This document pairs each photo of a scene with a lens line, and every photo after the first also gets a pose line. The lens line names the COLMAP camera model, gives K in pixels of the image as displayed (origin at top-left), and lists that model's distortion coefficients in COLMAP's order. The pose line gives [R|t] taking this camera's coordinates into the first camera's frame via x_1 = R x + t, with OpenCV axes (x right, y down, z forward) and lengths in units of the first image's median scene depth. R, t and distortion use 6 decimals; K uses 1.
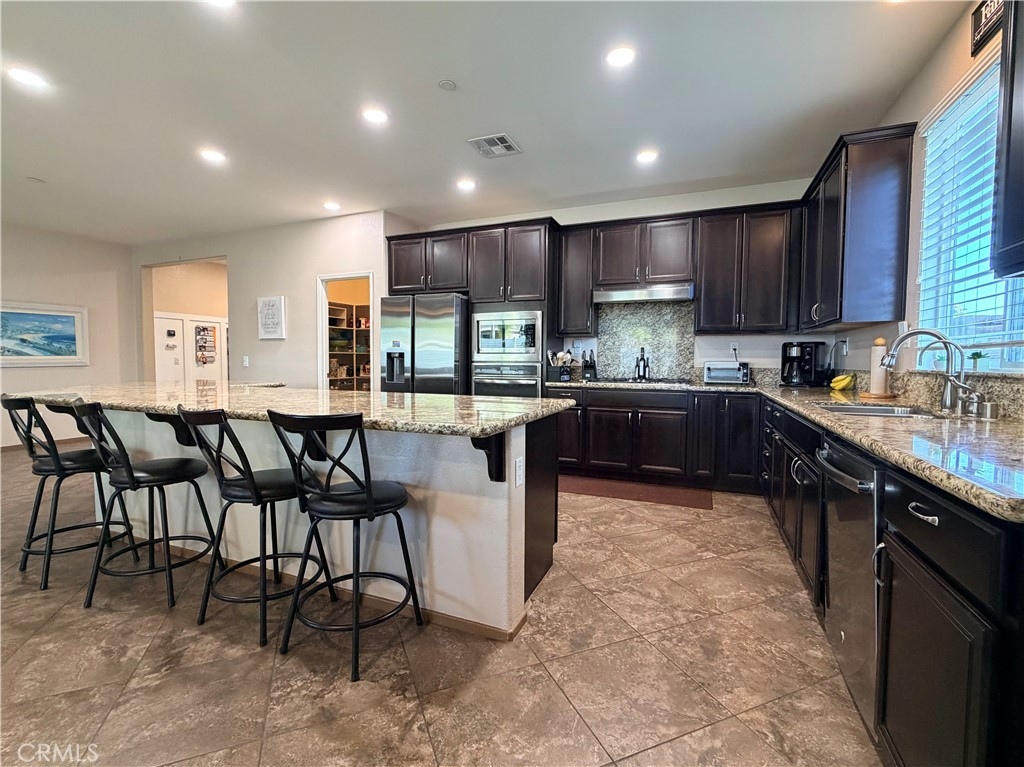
lens RADIAL K [[457.8, 0, 508.8], [0, 457.8, 383.0], [0, 0, 1]] dist [0.000544, 0.000937]
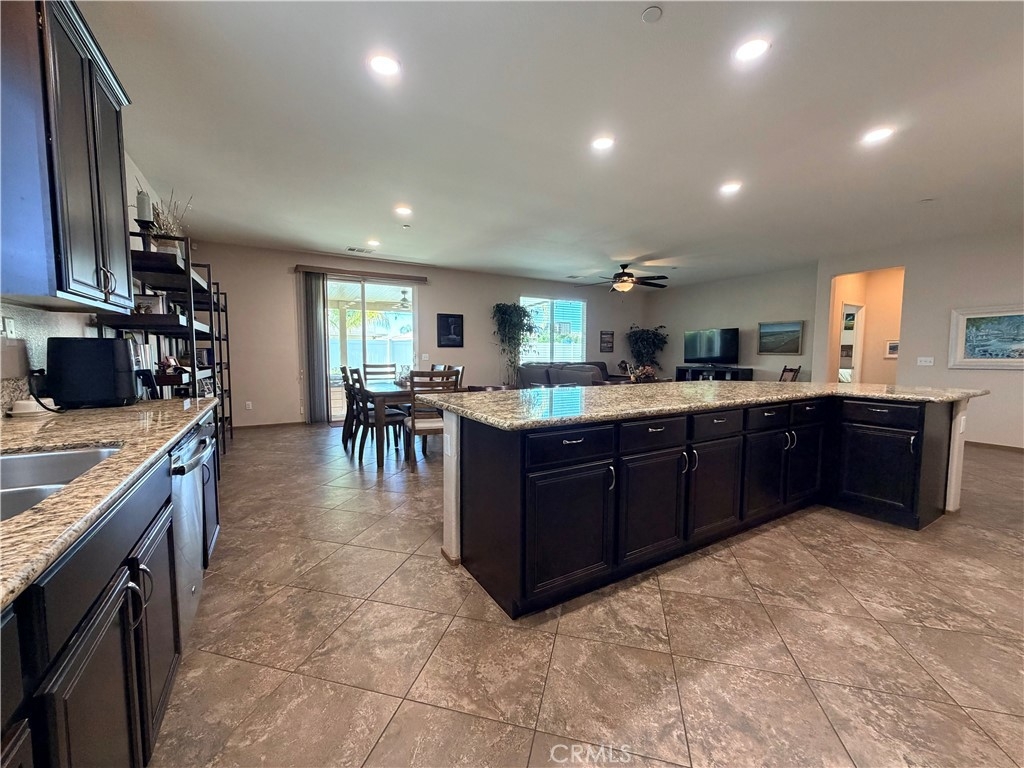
lens RADIAL K [[408.2, 0, 511.5], [0, 408.2, 383.3], [0, 0, 1]] dist [0.001966, -0.000486]
pose [[-0.599965, 0.049192, -0.798512, 0.442016], [-0.046688, 0.994254, 0.096330, -0.058014], [0.798663, 0.095076, -0.594221, 0.944388]]
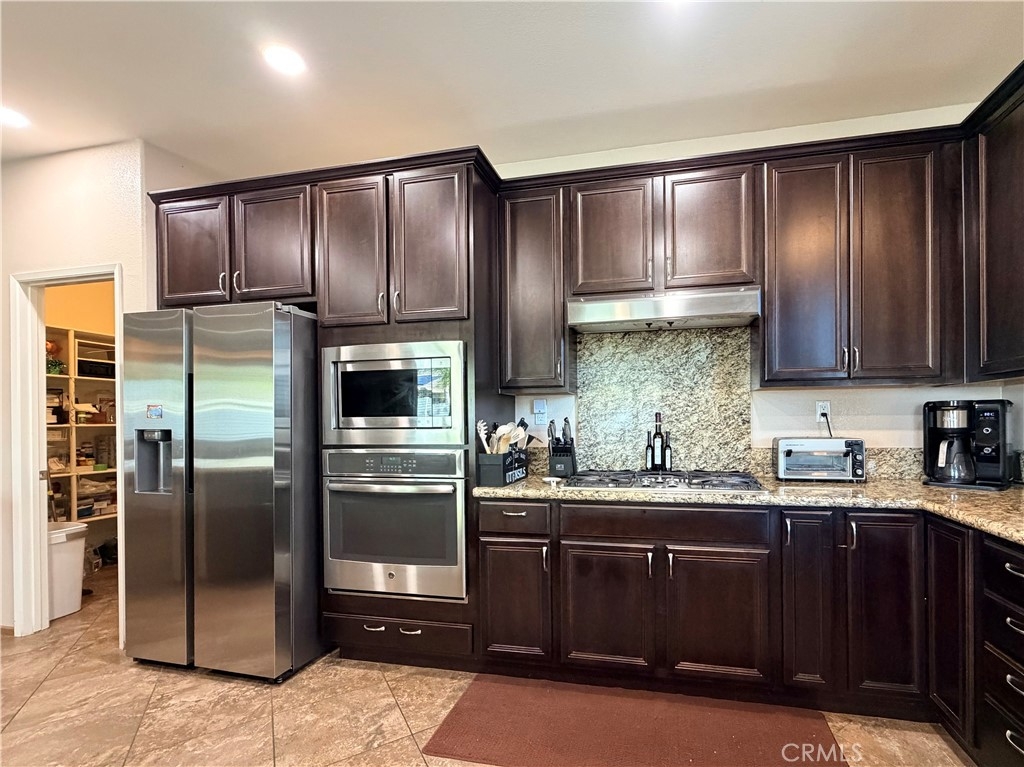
lens RADIAL K [[483.7, 0, 559.1], [0, 483.7, 421.1], [0, 0, 1]] dist [0.000745, 0.000643]
pose [[0.984252, -0.016500, 0.175999, 0.095652], [0.024987, 0.998623, -0.046119, -0.055324], [-0.174995, 0.049790, 0.983309, 0.575018]]
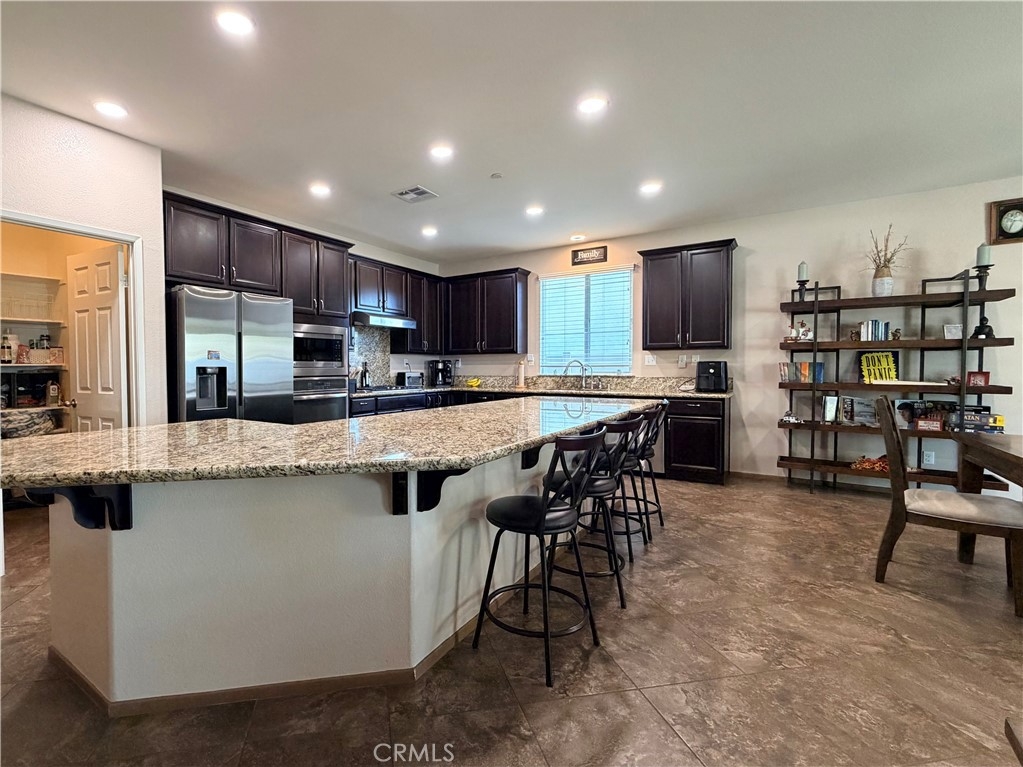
lens RADIAL K [[483.2, 0, 450.1], [0, 483.2, 380.3], [0, 0, 1]] dist [0.000745, 0.000643]
pose [[0.207623, -0.033092, 0.977649, -1.177472], [0.053183, 0.998331, 0.022497, -0.056455], [-0.976762, 0.047323, 0.209037, 0.633836]]
